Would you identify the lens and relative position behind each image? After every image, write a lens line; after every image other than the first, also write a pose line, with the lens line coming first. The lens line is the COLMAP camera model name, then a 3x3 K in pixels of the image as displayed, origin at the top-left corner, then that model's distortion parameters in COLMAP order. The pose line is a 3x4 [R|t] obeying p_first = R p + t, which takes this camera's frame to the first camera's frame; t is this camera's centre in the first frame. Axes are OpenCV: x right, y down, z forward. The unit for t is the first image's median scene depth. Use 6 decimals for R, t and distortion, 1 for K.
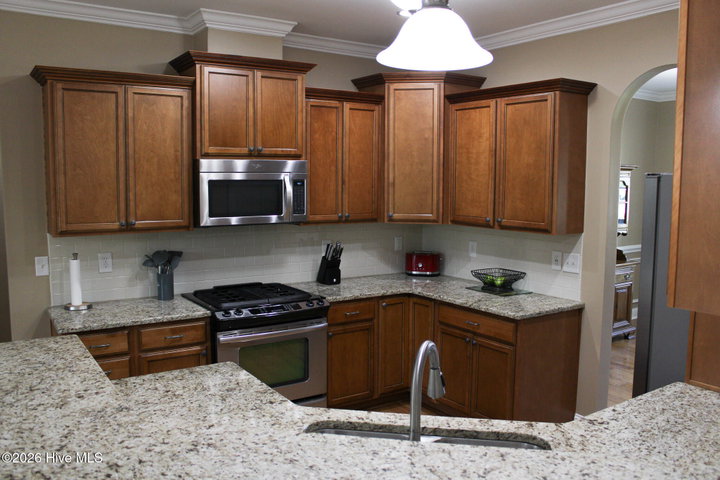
lens RADIAL K [[607.3, 0, 360.0], [0, 607.3, 240.0], [0, 0, 1]] dist [-0.179695, 0.181318]
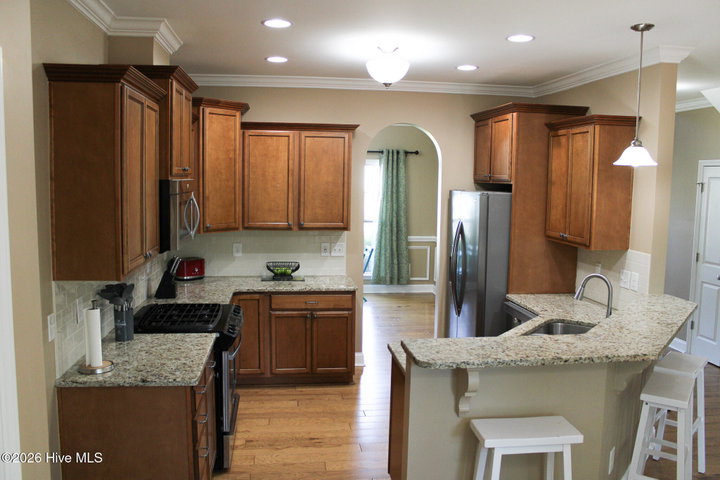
lens RADIAL K [[607.3, 0, 360.0], [0, 607.3, 240.0], [0, 0, 1]] dist [-0.179695, 0.181318]
pose [[0.446418, -0.091570, 0.890127, -0.930705], [0.079378, 0.994881, 0.062537, -0.072532], [-0.891297, 0.042739, 0.451402, 0.297011]]
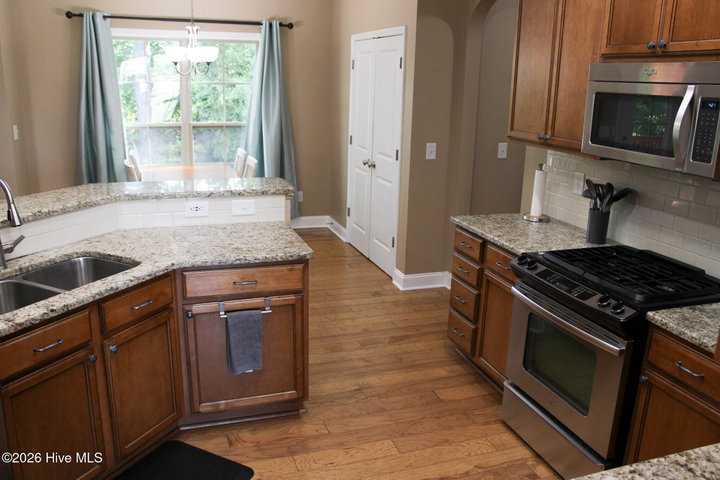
lens RADIAL K [[607.3, 0, 360.0], [0, 607.3, 240.0], [0, 0, 1]] dist [-0.179695, 0.181318]
pose [[-0.256942, 0.235875, -0.937200, 0.514695], [-0.130356, 0.952437, 0.275448, -0.084268], [0.957595, 0.192944, -0.213973, 0.873931]]
